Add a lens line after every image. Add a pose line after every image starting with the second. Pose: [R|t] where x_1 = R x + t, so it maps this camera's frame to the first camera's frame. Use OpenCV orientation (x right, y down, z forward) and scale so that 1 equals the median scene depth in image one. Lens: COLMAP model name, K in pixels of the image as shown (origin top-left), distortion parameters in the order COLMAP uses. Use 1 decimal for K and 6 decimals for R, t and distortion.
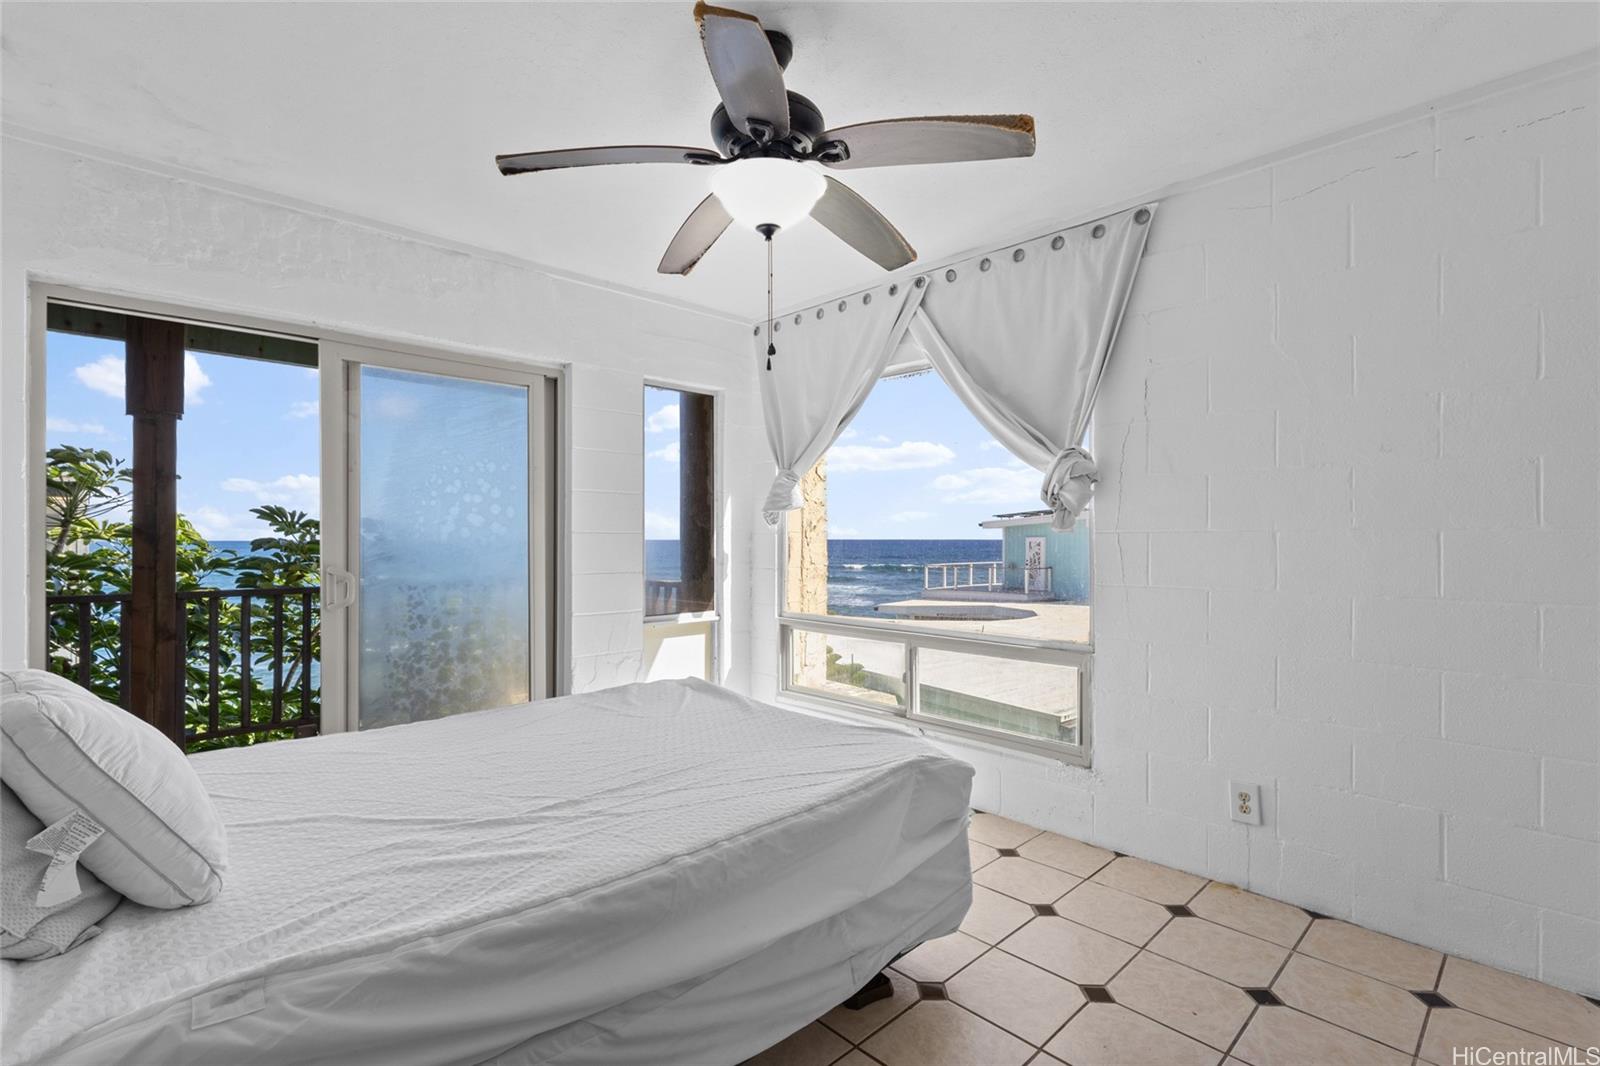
lens RADIAL K [[751.7, 0, 797.2], [0, 751.7, 532.8], [0, 0, 1]] dist [0.008417, 0.000526]
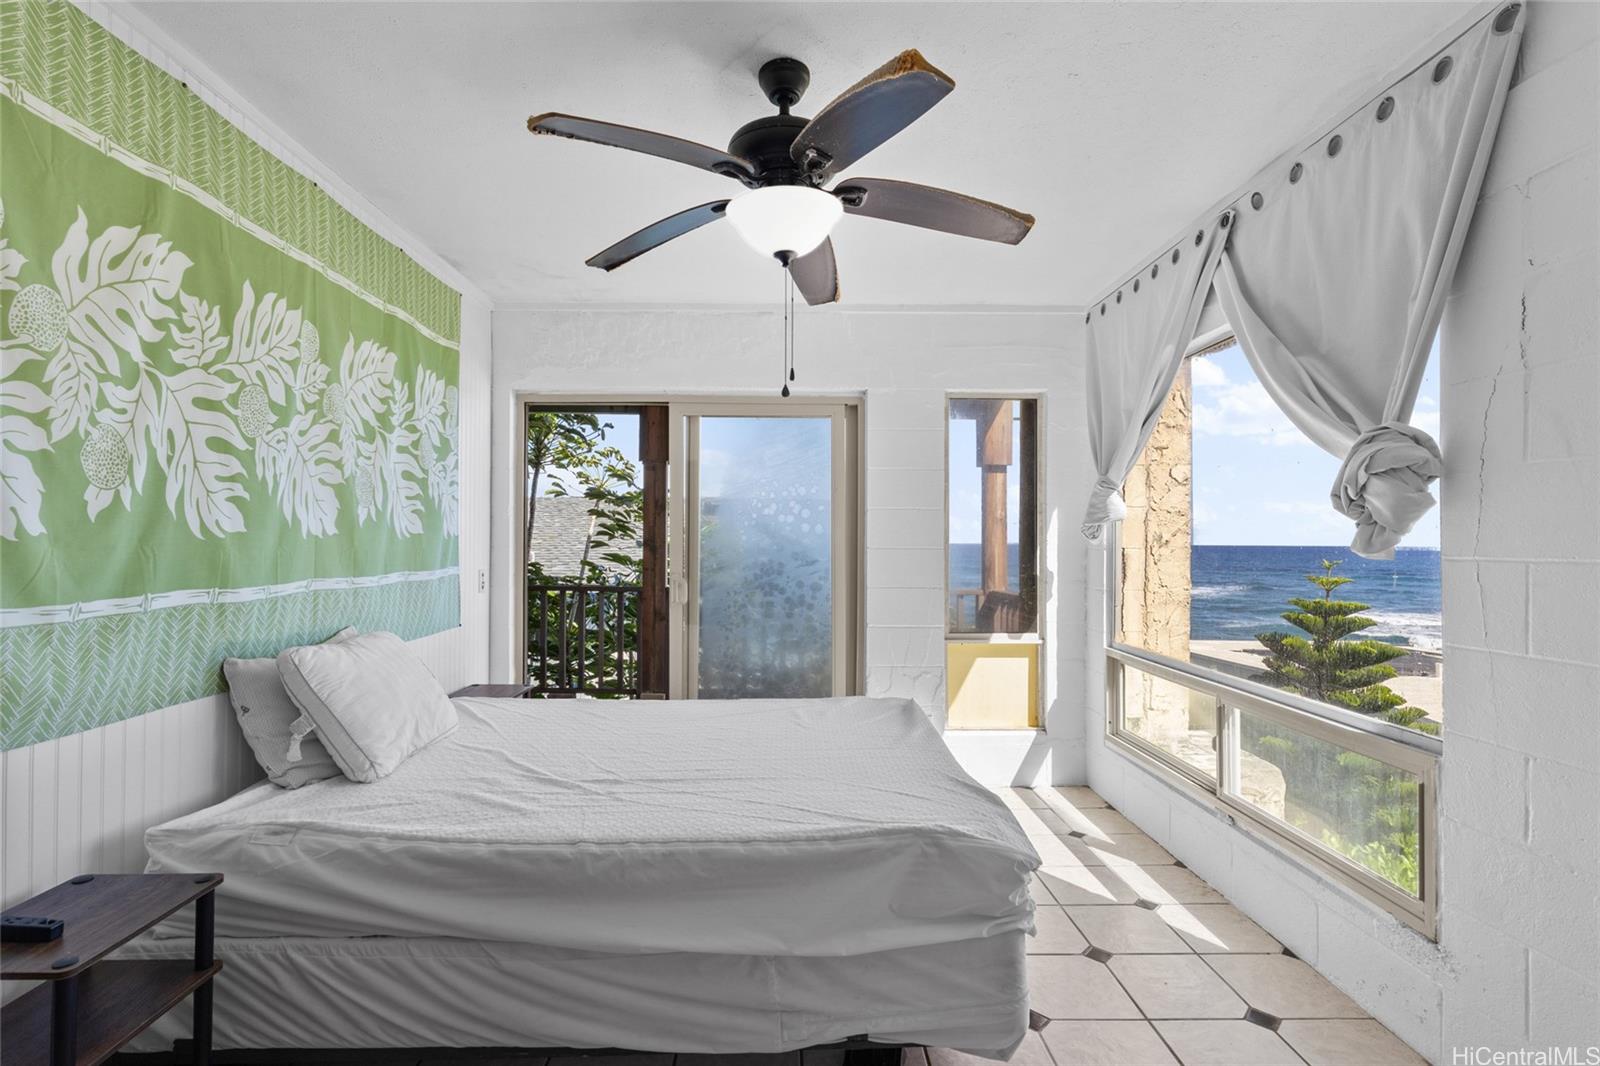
lens RADIAL K [[751.7, 0, 795.8], [0, 751.7, 533.6], [0, 0, 1]] dist [0.008417, 0.000526]
pose [[0.727869, -0.003680, -0.685706, 0.636642], [0.000150, 0.999986, -0.005208, -0.027557], [0.685716, 0.003687, 0.727860, 0.276050]]
